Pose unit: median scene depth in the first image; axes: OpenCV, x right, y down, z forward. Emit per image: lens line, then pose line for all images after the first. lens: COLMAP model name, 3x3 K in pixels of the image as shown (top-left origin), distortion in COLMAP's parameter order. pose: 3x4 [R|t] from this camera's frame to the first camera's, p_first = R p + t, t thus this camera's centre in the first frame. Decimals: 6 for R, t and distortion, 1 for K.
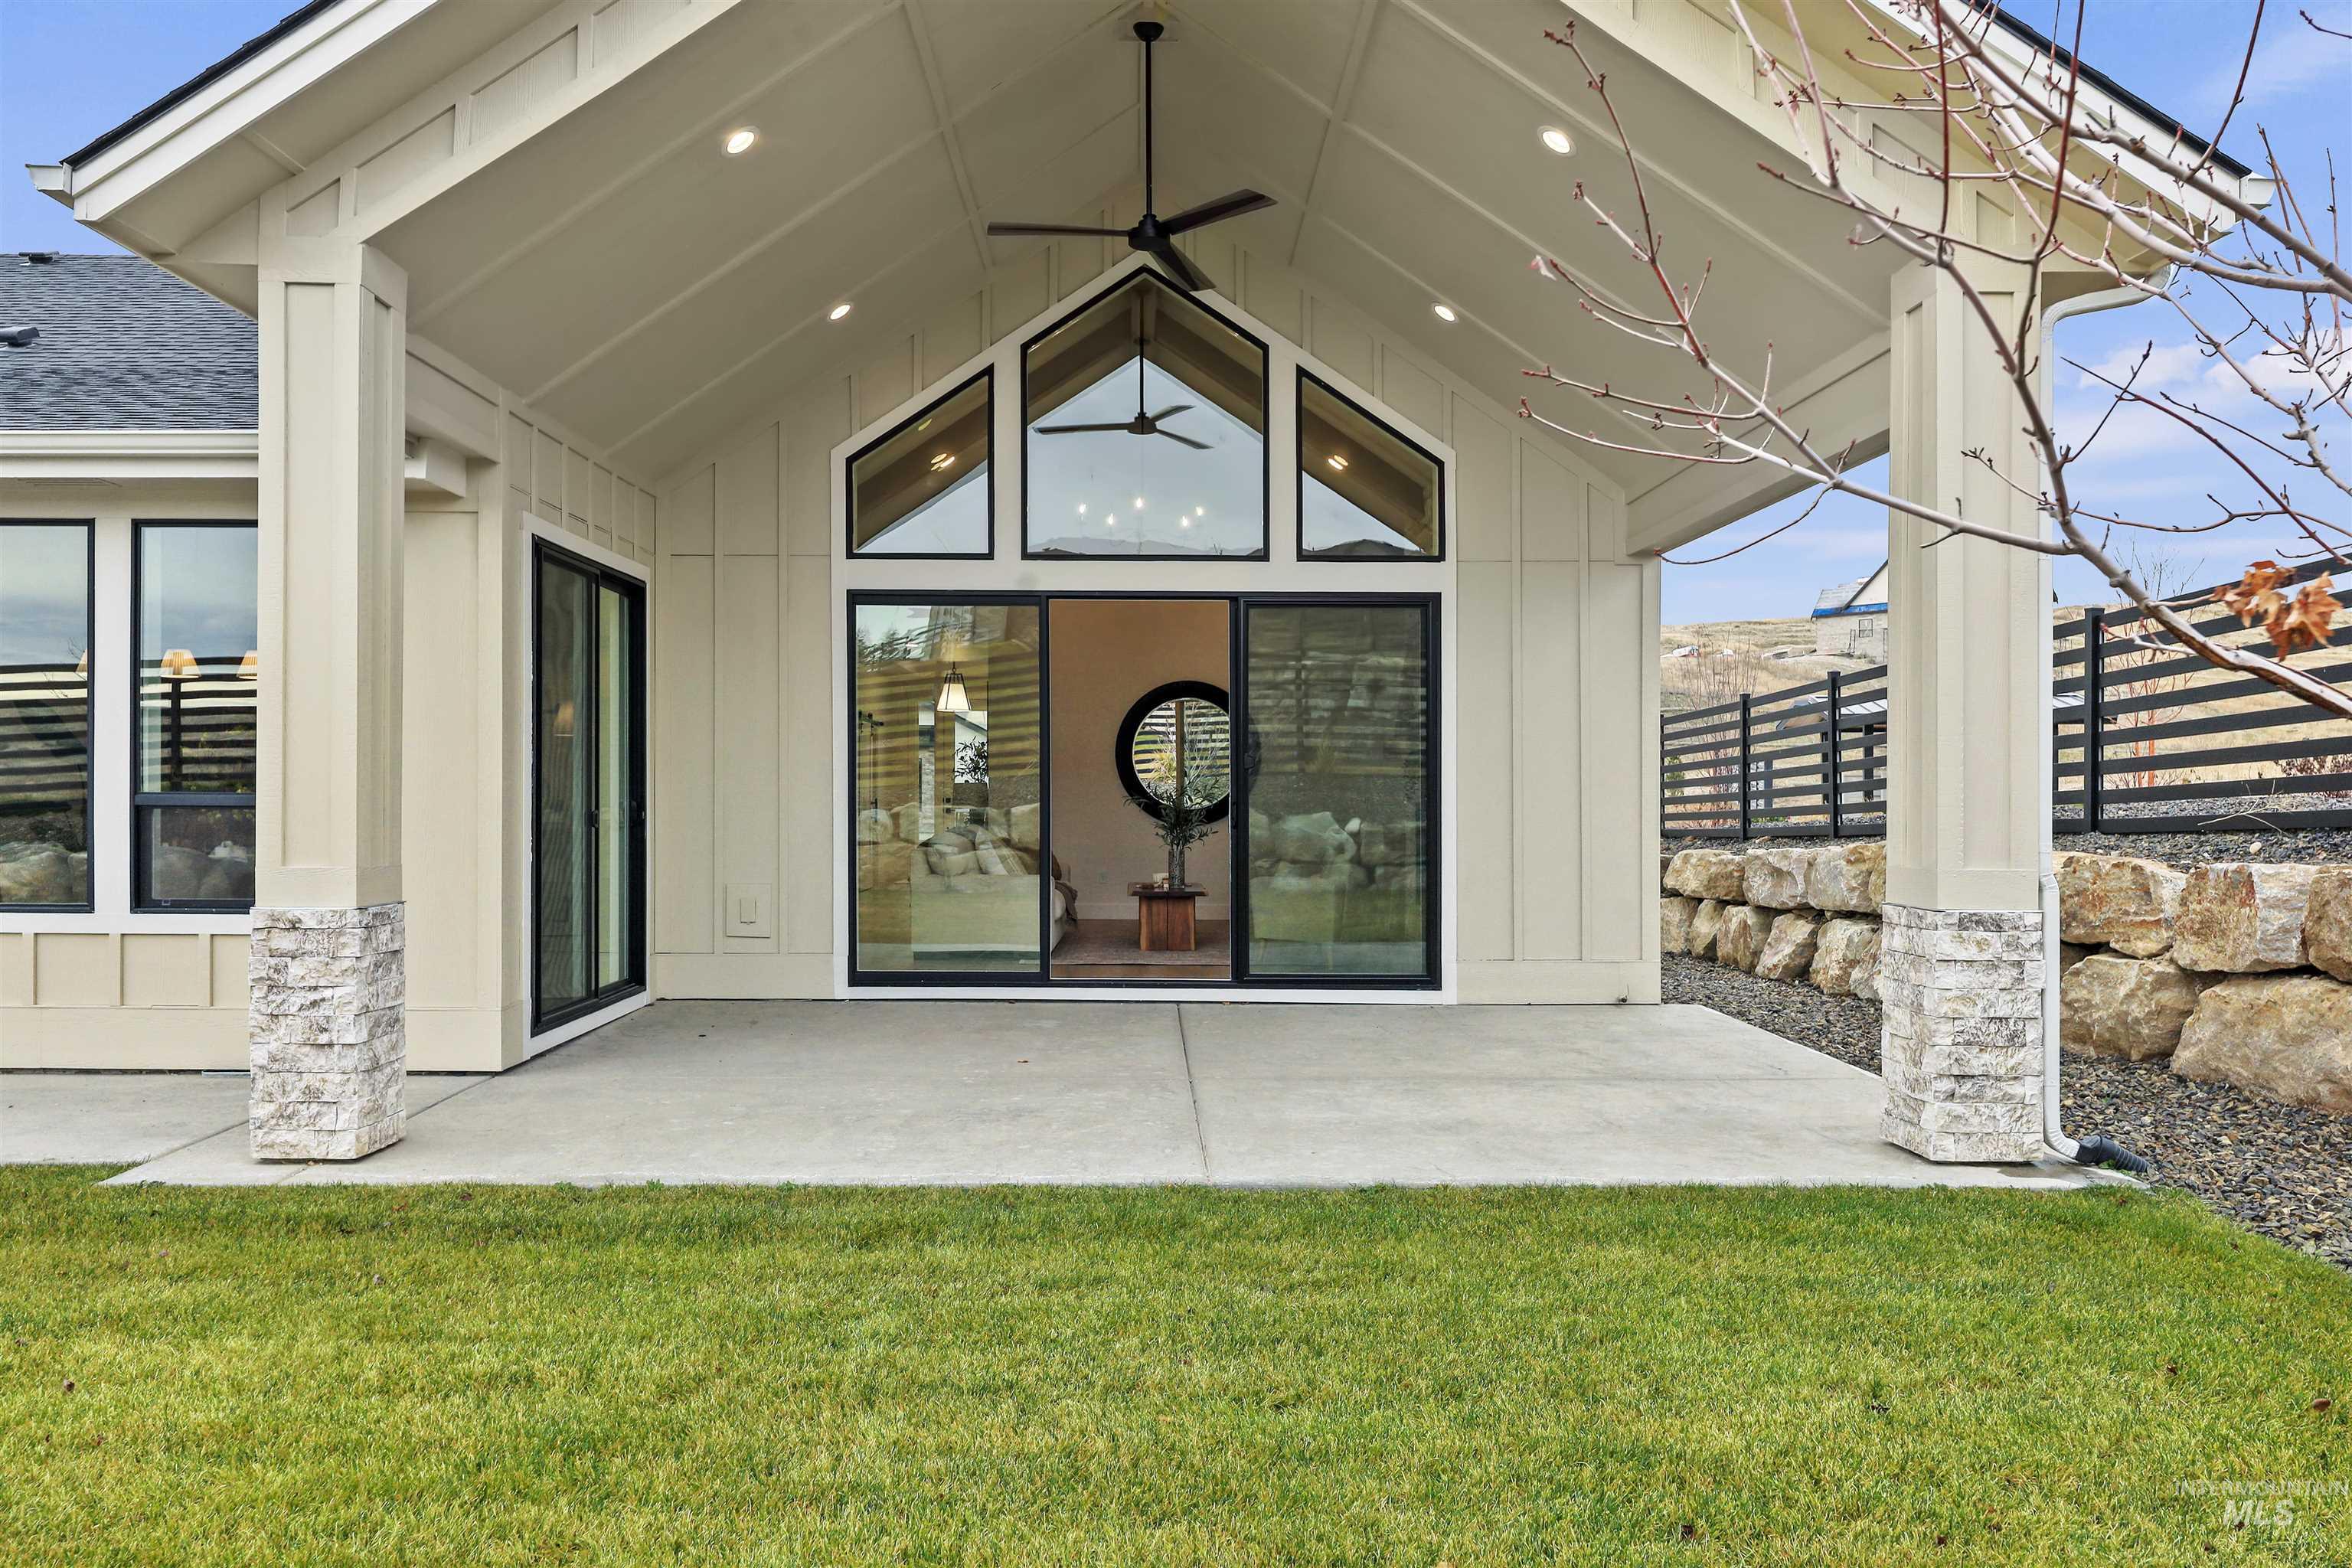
lens RADIAL K [[1533.0, 0, 1176.0], [0, 1533.0, 784.0], [0, 0, 1]] dist [-0.001842, 0.001322]
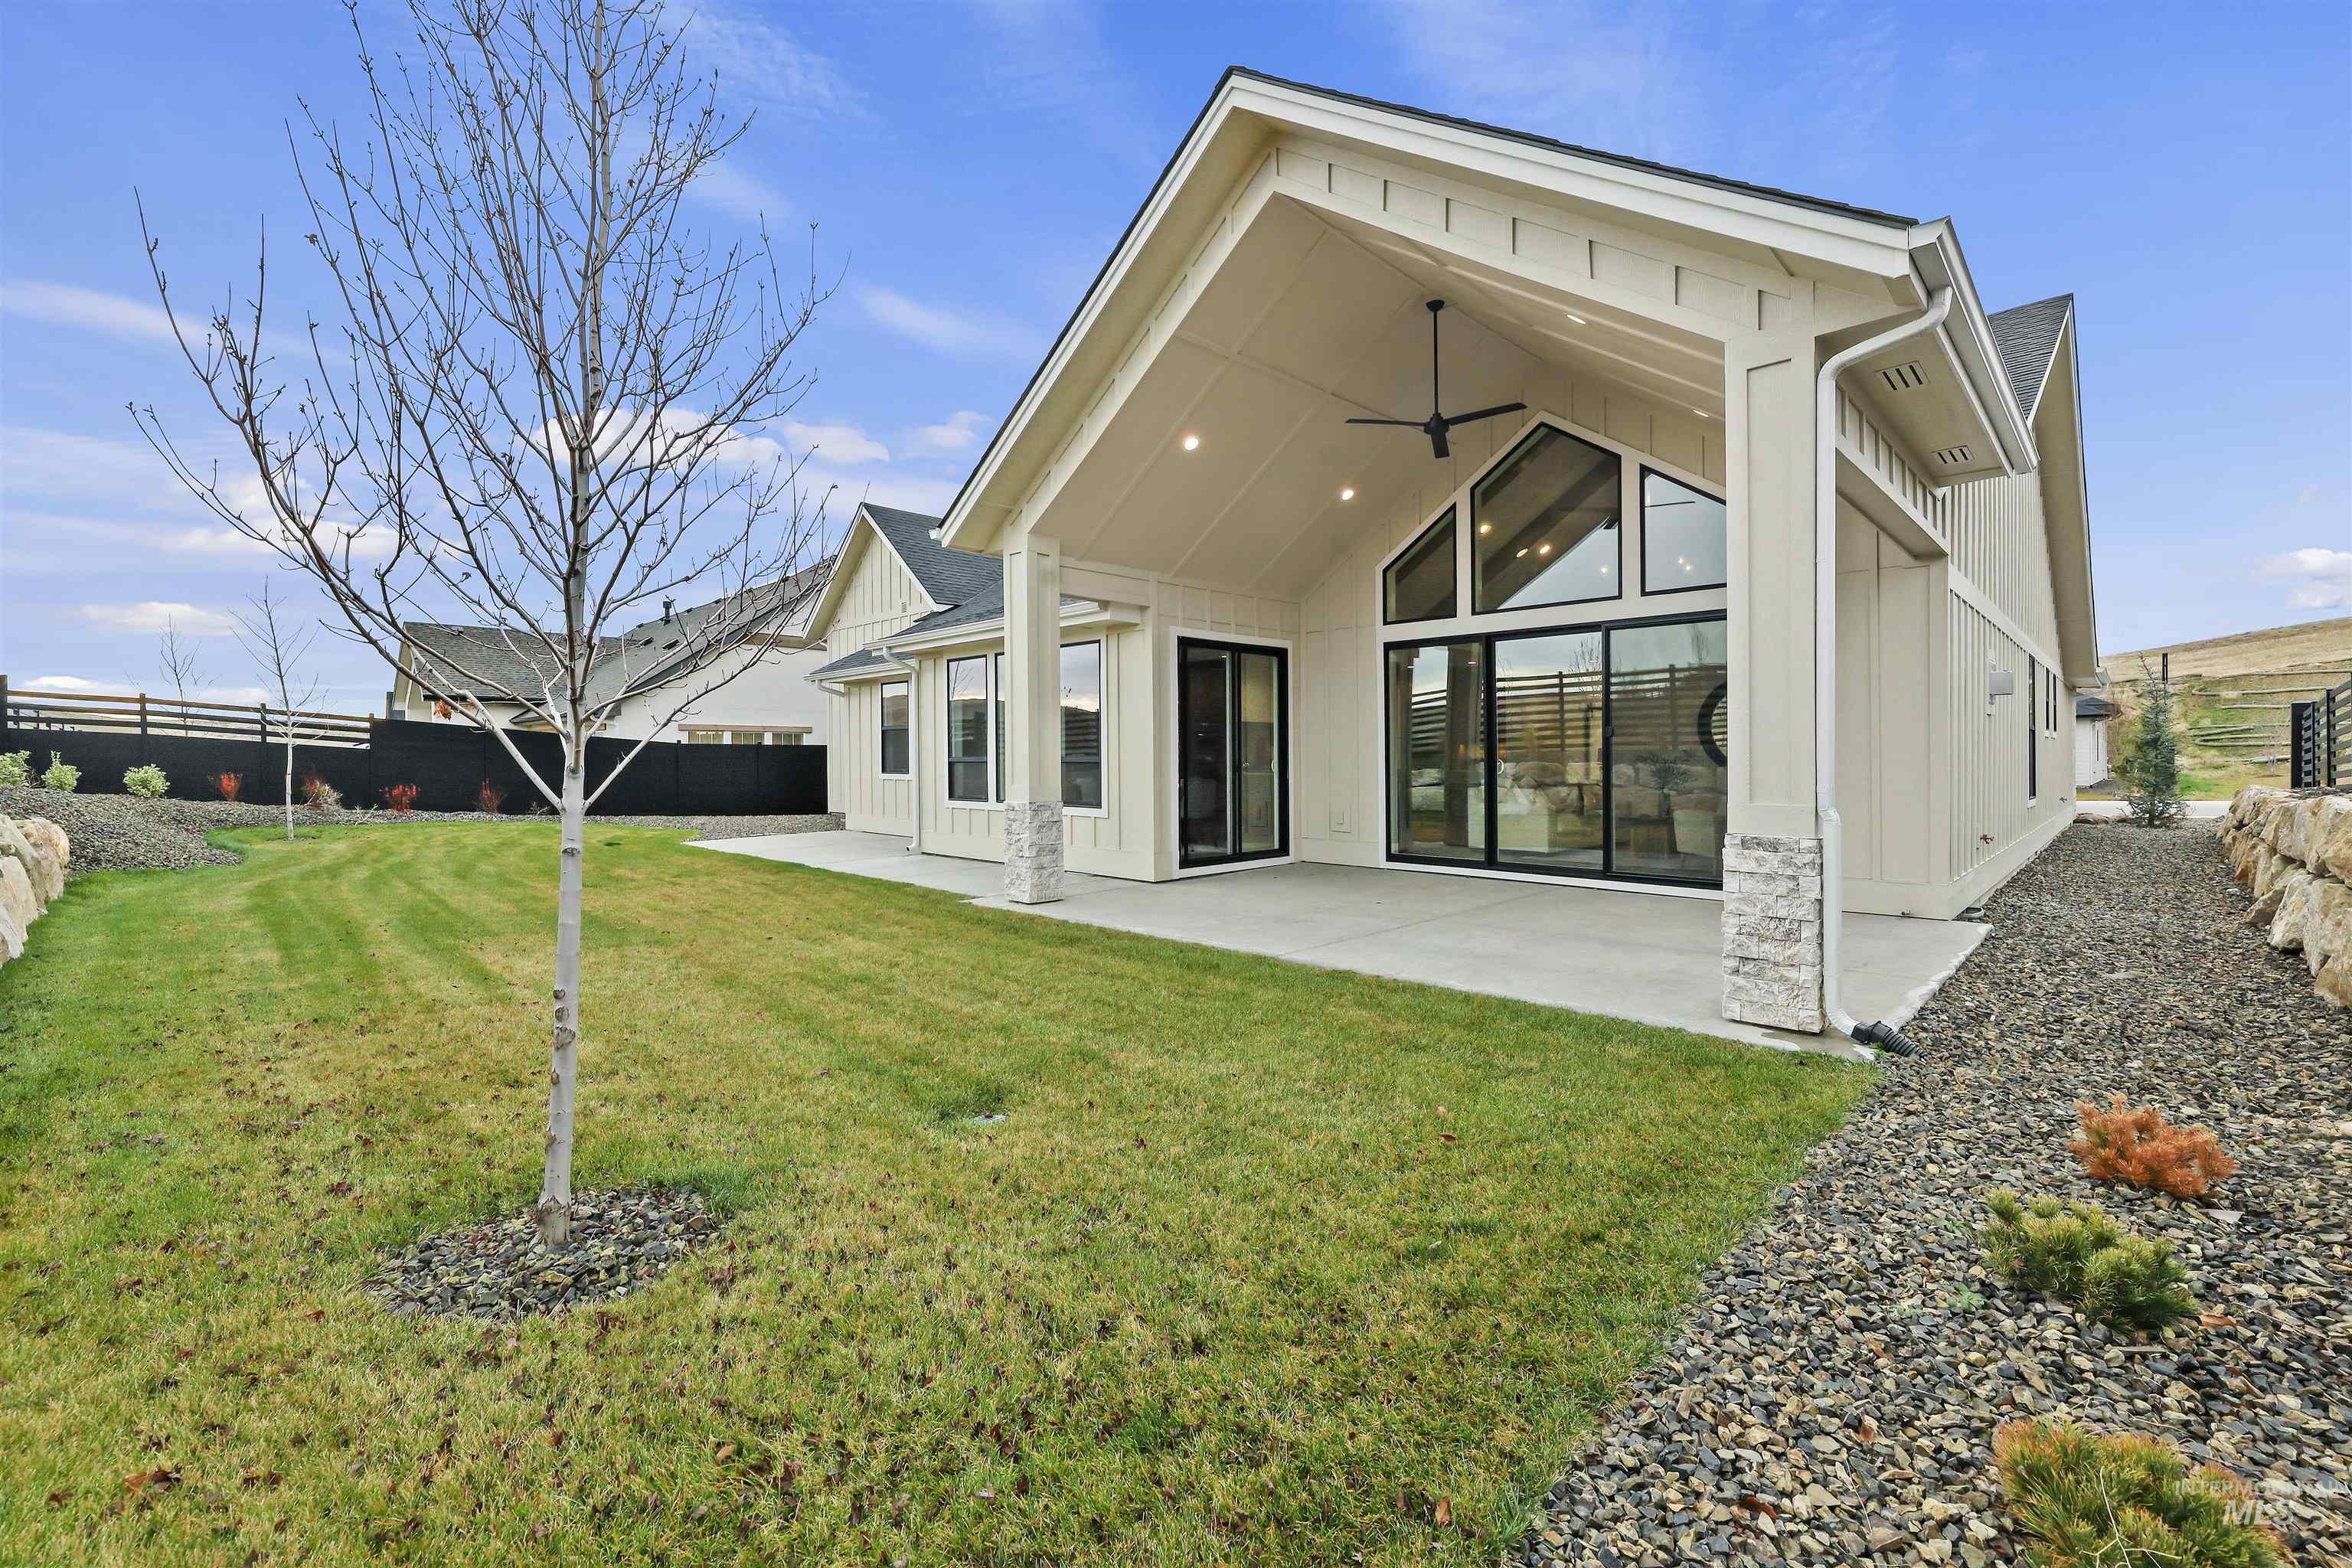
lens RADIAL K [[904.4, 0, 1177.4], [0, 904.4, 769.0], [0, 0, 1]] dist [0.000901, 0.000029]
pose [[0.739579, 0.001482, -0.673068, 0.676846], [0.010658, 0.999846, 0.013914, 0.009212], [0.672985, -0.017464, 0.739450, 0.084549]]
